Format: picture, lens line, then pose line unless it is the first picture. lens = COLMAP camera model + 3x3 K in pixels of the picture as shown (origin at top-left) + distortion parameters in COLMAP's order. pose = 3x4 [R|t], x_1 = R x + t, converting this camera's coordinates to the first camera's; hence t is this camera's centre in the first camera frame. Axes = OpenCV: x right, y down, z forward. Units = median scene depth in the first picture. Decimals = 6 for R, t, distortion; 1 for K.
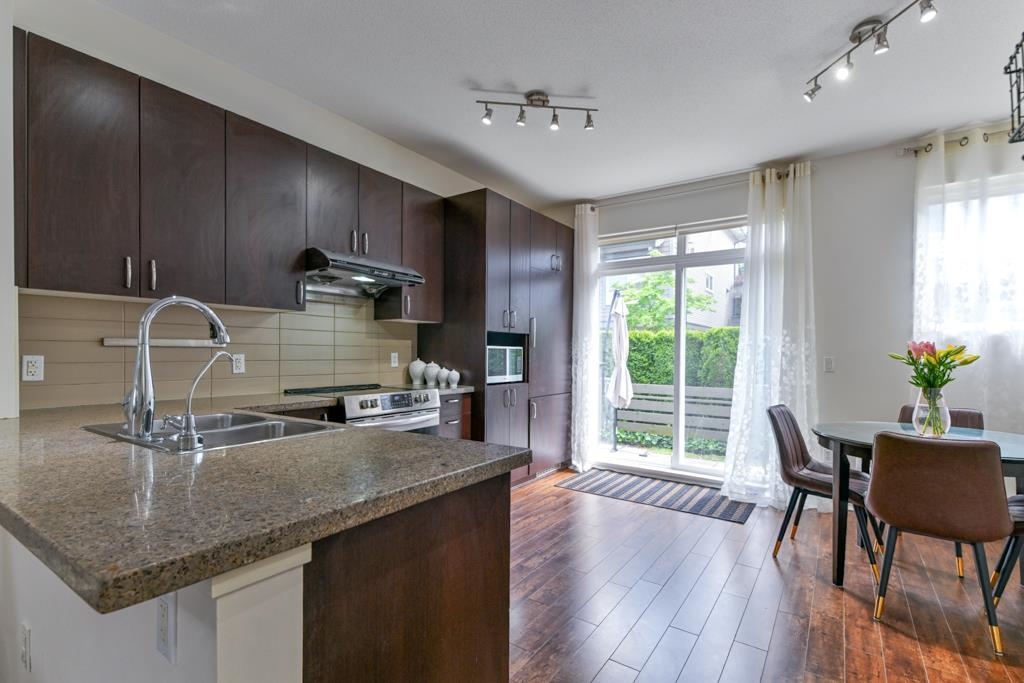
lens RADIAL K [[488.8, 0, 505.5], [0, 488.8, 353.7], [0, 0, 1]] dist [0.001709, -0.000317]
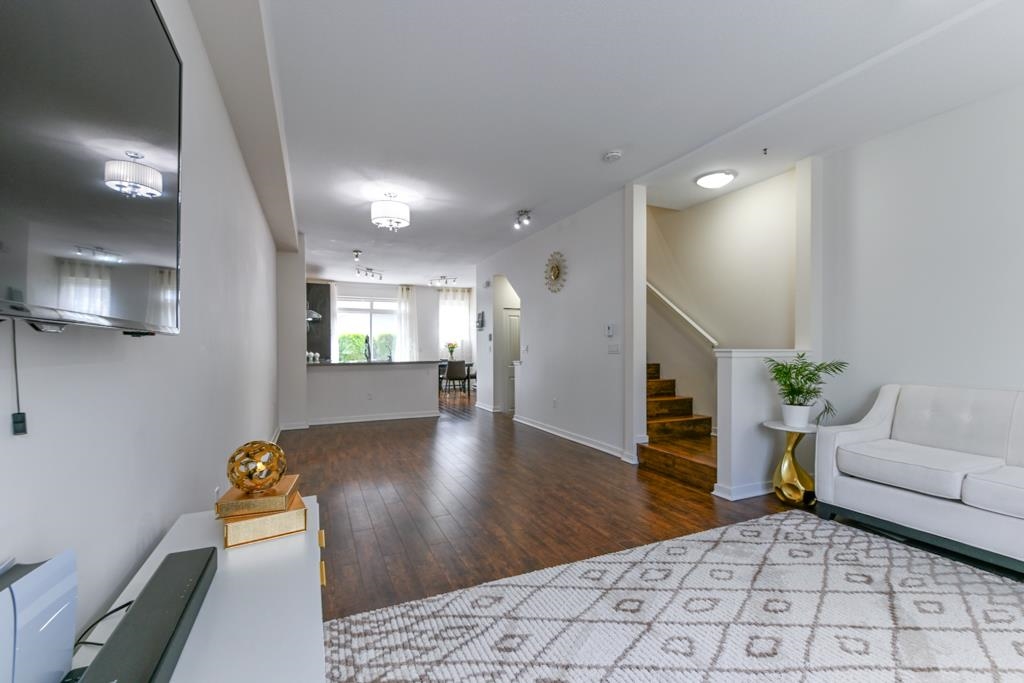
lens RADIAL K [[450.5, 0, 513.5], [0, 450.5, 346.6], [0, 0, 1]] dist [0.010149, -0.014408]
pose [[0.513453, -0.011354, 0.858043, -1.591924], [0.008500, 0.999931, 0.008145, -0.010895], [-0.858076, 0.003111, 0.513514, -1.087976]]
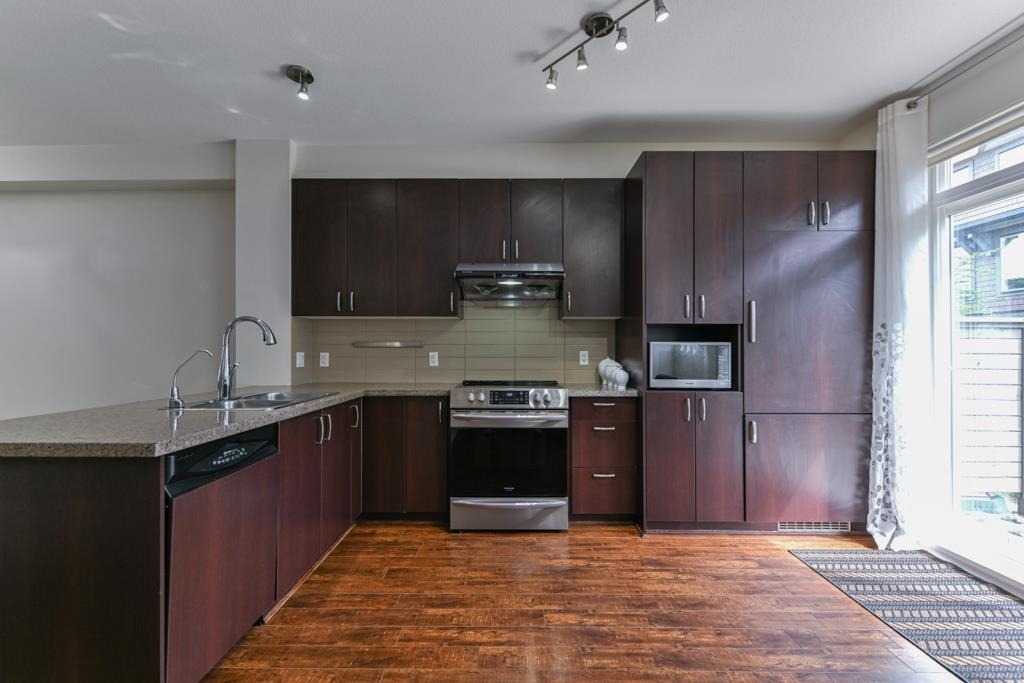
lens RADIAL K [[435.2, 0, 499.6], [0, 435.2, 341.3], [0, 0, 1]] dist [0.009666, -0.000429]
pose [[0.557896, -0.023177, -0.829587, 0.420820], [0.000281, 0.999615, -0.027739, 0.003374], [0.829911, 0.015242, 0.557688, 0.374856]]
